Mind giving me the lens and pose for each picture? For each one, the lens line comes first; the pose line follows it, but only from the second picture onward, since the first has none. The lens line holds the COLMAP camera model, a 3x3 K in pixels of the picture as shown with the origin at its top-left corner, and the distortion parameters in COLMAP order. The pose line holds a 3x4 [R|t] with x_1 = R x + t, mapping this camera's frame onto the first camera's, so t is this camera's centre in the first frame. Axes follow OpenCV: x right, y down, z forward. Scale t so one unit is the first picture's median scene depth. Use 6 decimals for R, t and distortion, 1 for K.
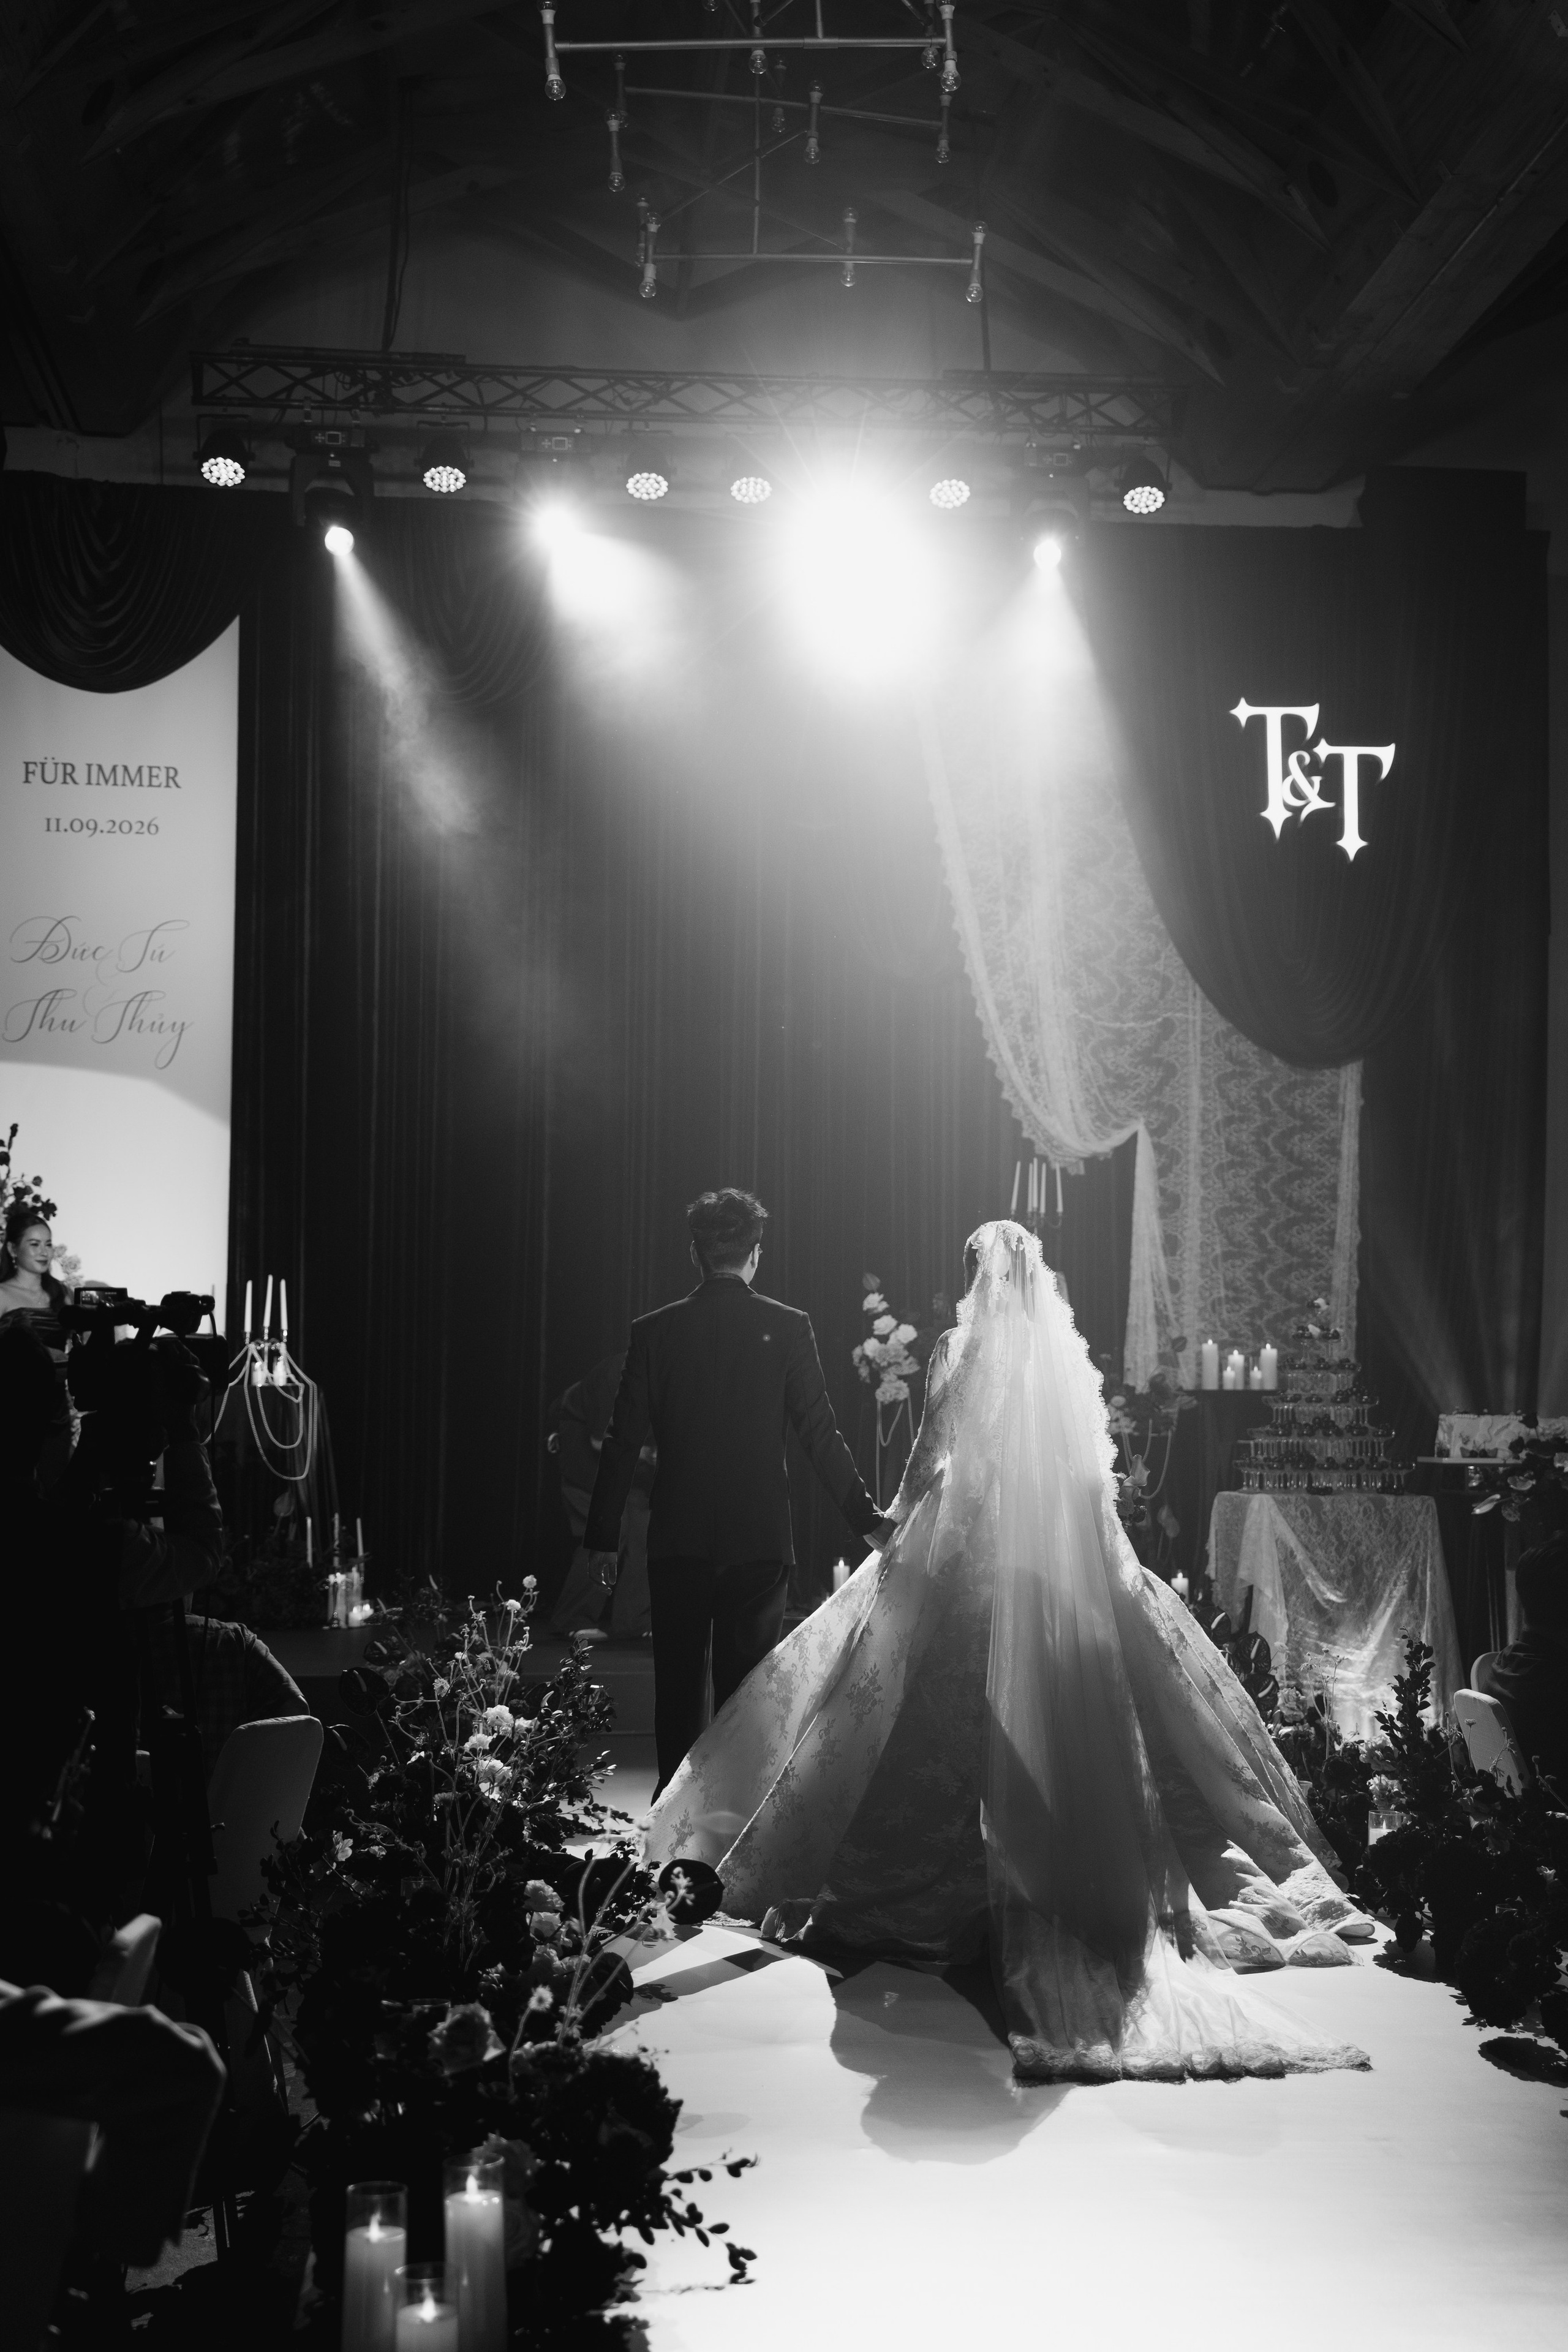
lens RADIAL K [[3138.2, 0, 784.0], [0, 3138.2, 1176.0], [0, 0, 1]] dist [0.103991, 0.027261]
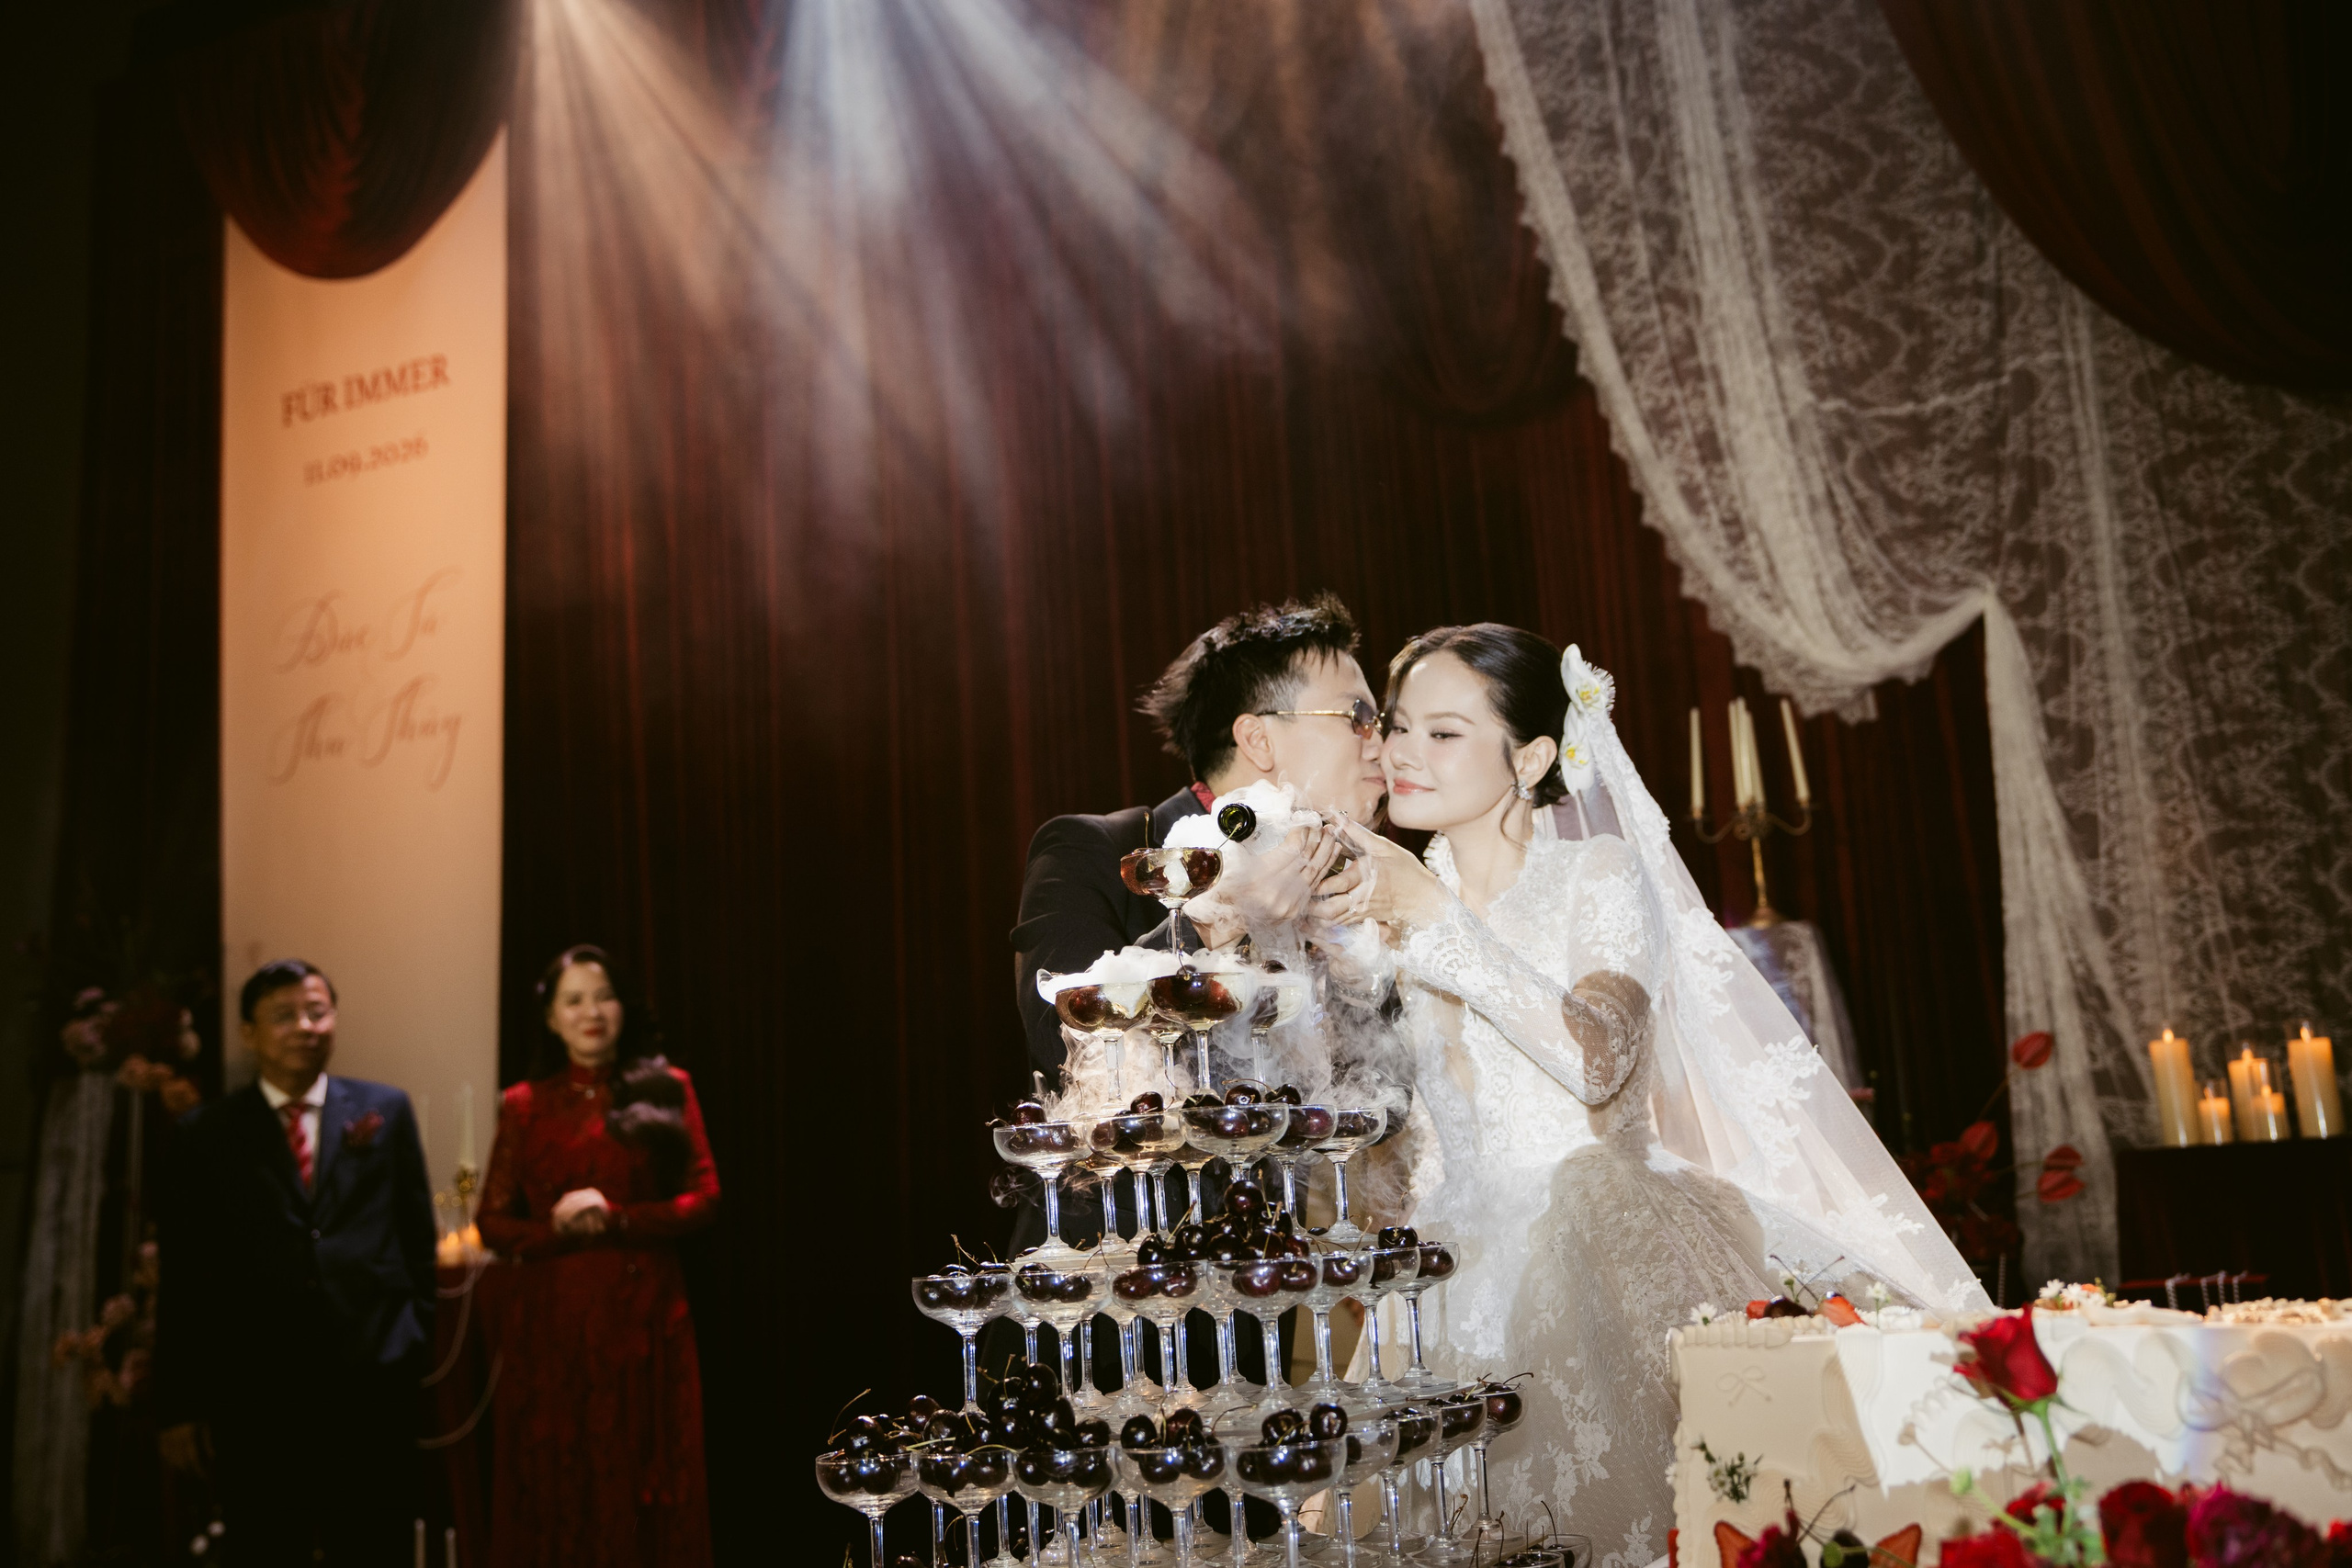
lens RADIAL K [[2394.7, 0, 1176.0], [0, 2394.7, 784.0], [0, 0, 1]] dist [0.003660, 0.163118]
pose [[0.836968, -0.154440, -0.525008, 0.198775], [0.112656, 0.987429, -0.110873, 0.038826], [0.535531, 0.033652, 0.843845, 0.626293]]
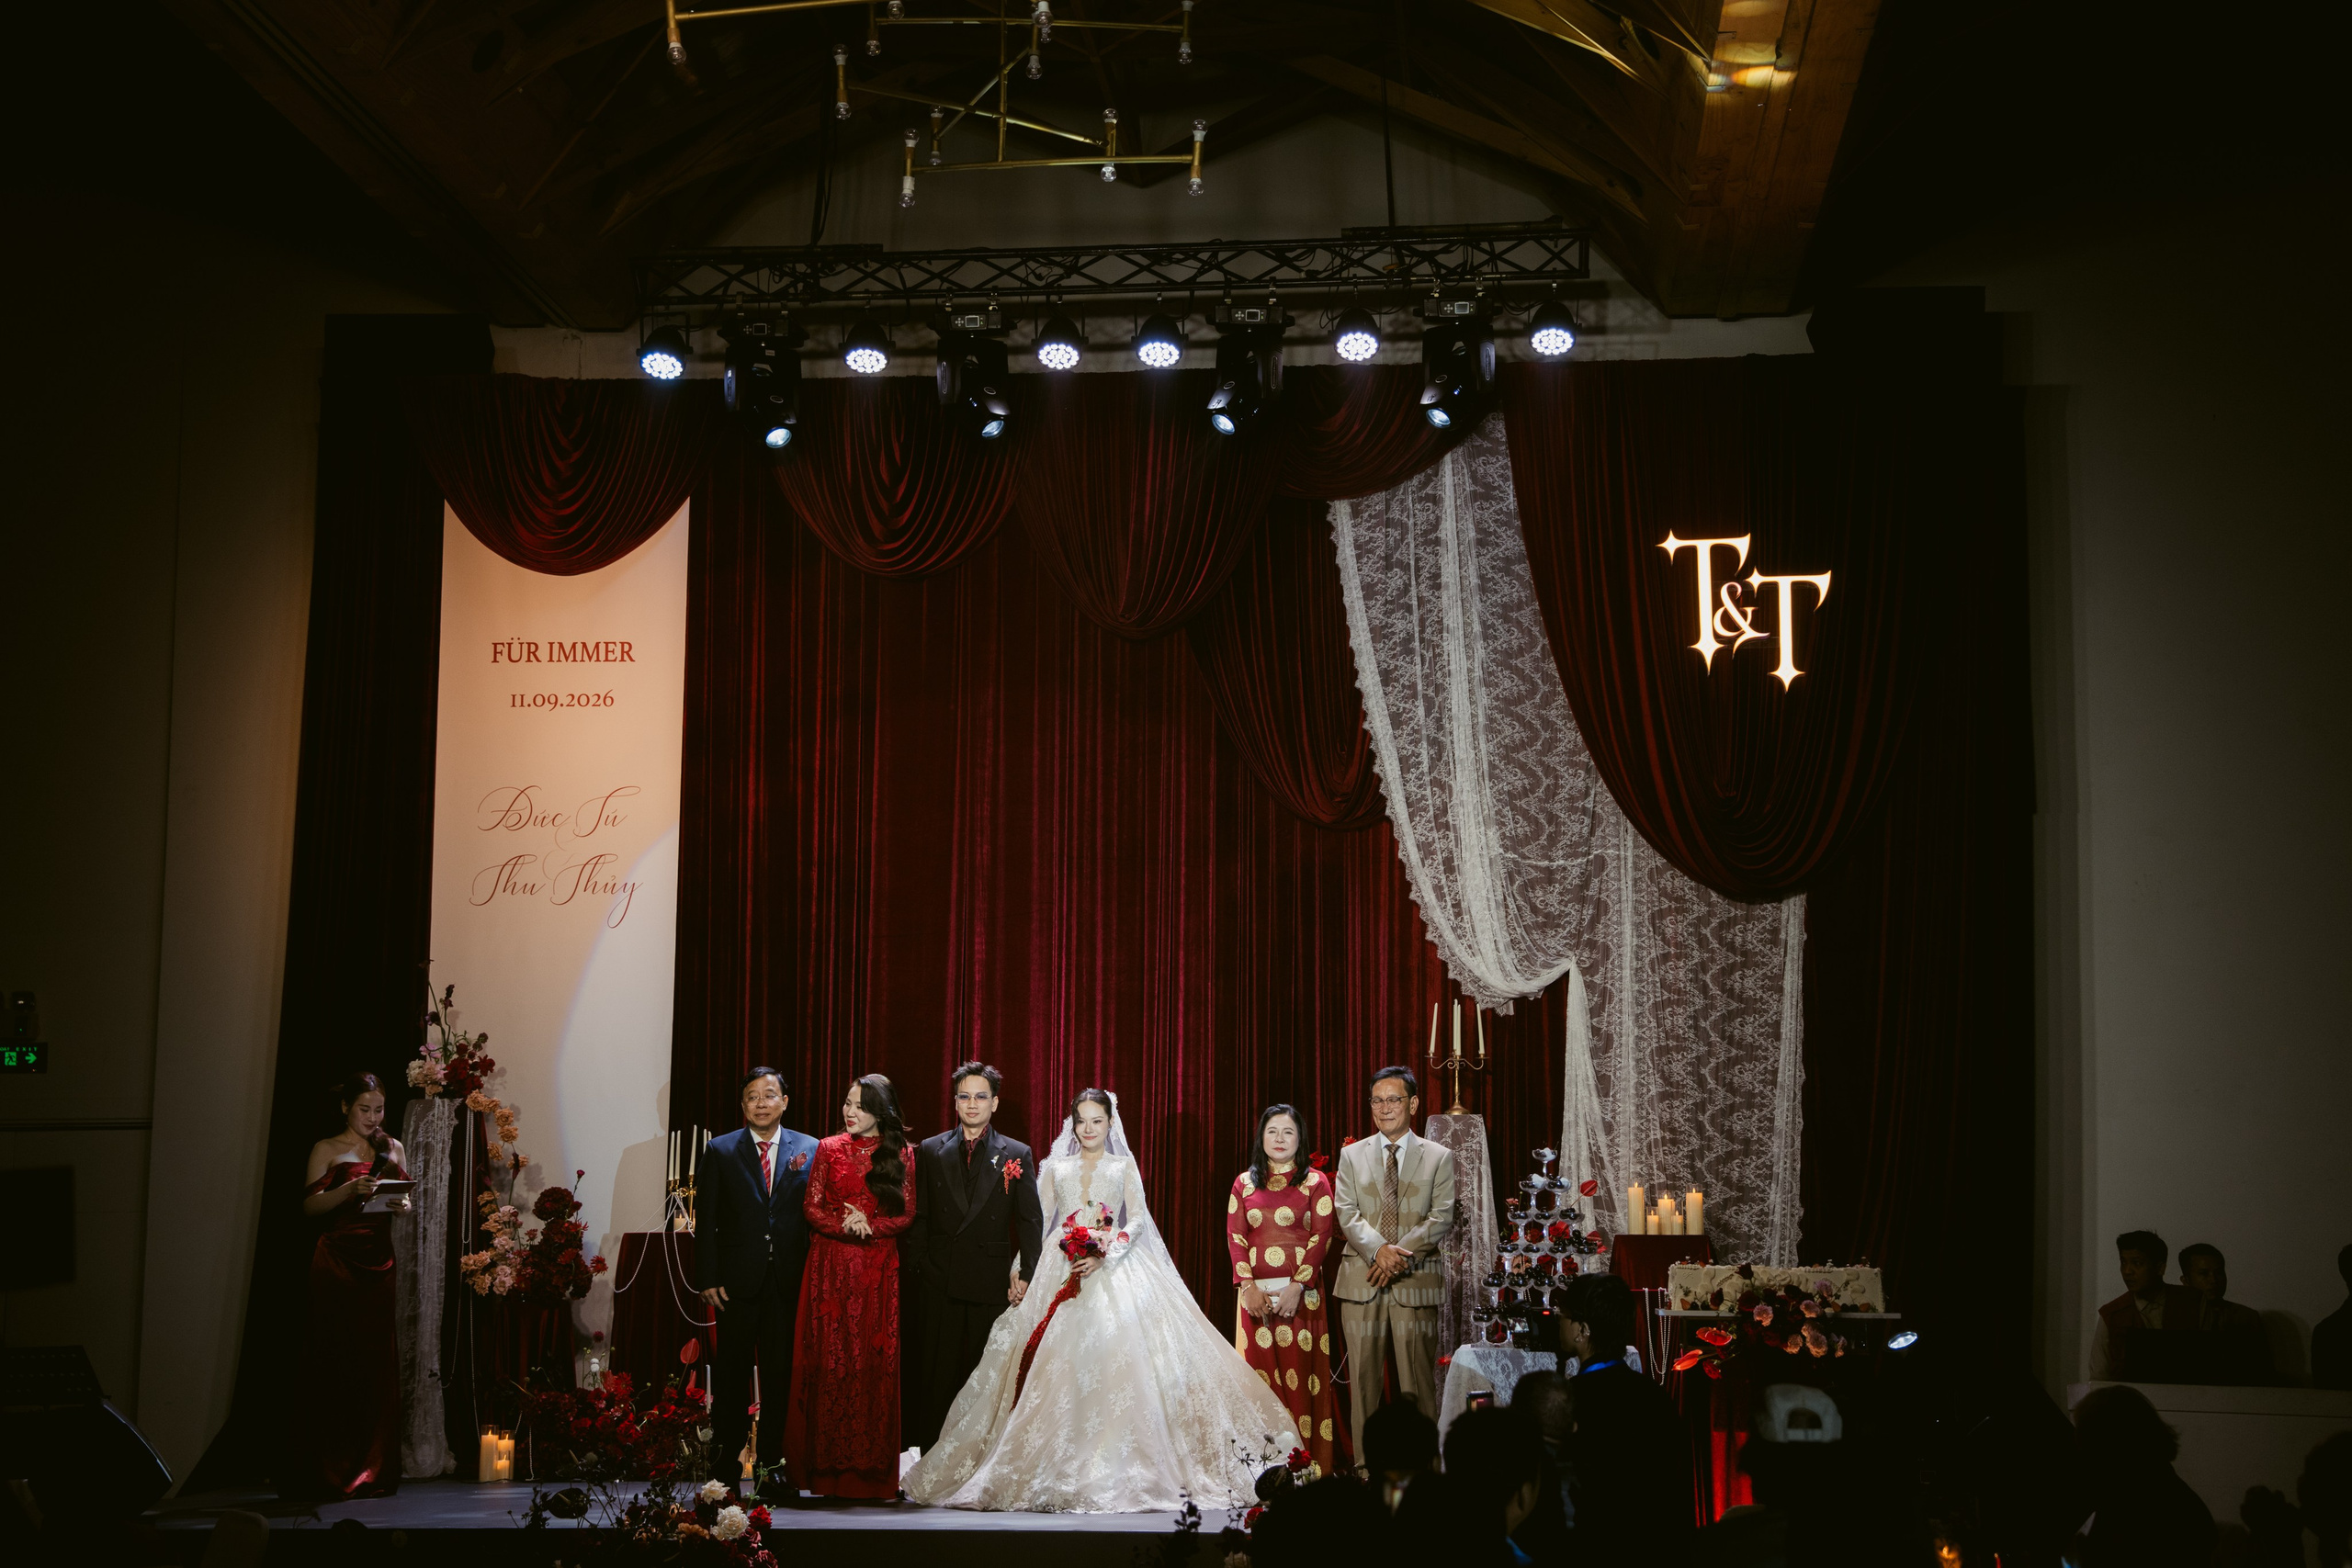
lens RADIAL K [[3332.9, 0, 1176.0], [0, 3332.9, 784.0], [0, 0, 1]] dist [0.146582, 0.027127]
pose [[0.979209, -0.026988, -0.201049, 0.205080], [0.015003, 0.998031, -0.060902, -0.010543], [0.202297, 0.056619, 0.977686, -0.056470]]
